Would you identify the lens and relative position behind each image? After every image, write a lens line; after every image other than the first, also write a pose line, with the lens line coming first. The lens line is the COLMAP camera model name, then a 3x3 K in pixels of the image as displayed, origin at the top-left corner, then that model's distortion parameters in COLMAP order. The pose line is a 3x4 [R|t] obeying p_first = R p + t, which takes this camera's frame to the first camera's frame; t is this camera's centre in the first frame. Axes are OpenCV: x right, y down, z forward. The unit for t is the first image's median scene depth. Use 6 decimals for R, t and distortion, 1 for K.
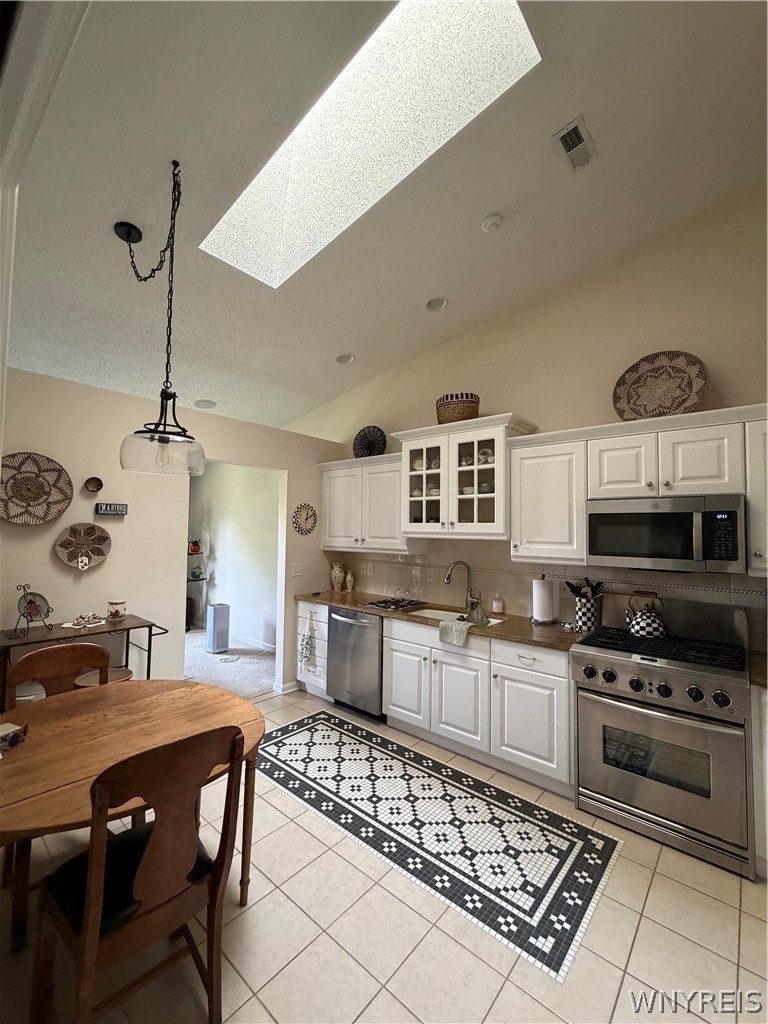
lens RADIAL K [[426.6, 0, 384.0], [0, 426.6, 512.0], [0, 0, 1]] dist [-0.000254, -0.000079]
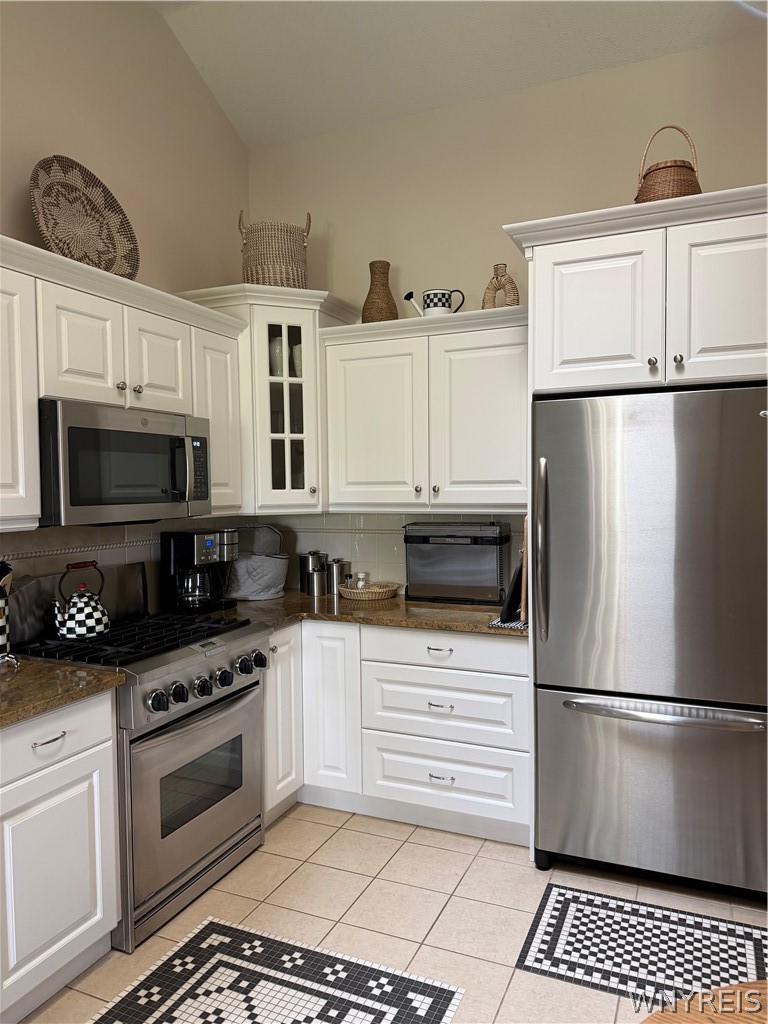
lens RADIAL K [[722.6, 0, 384.0], [0, 722.6, 512.0], [0, 0, 1]] dist [-0.000437, 0.000526]
pose [[-0.286603, -0.052151, 0.956629, -0.505074], [-0.039896, 0.998301, 0.042470, 0.058458], [-0.957218, -0.025994, -0.288196, 0.931575]]
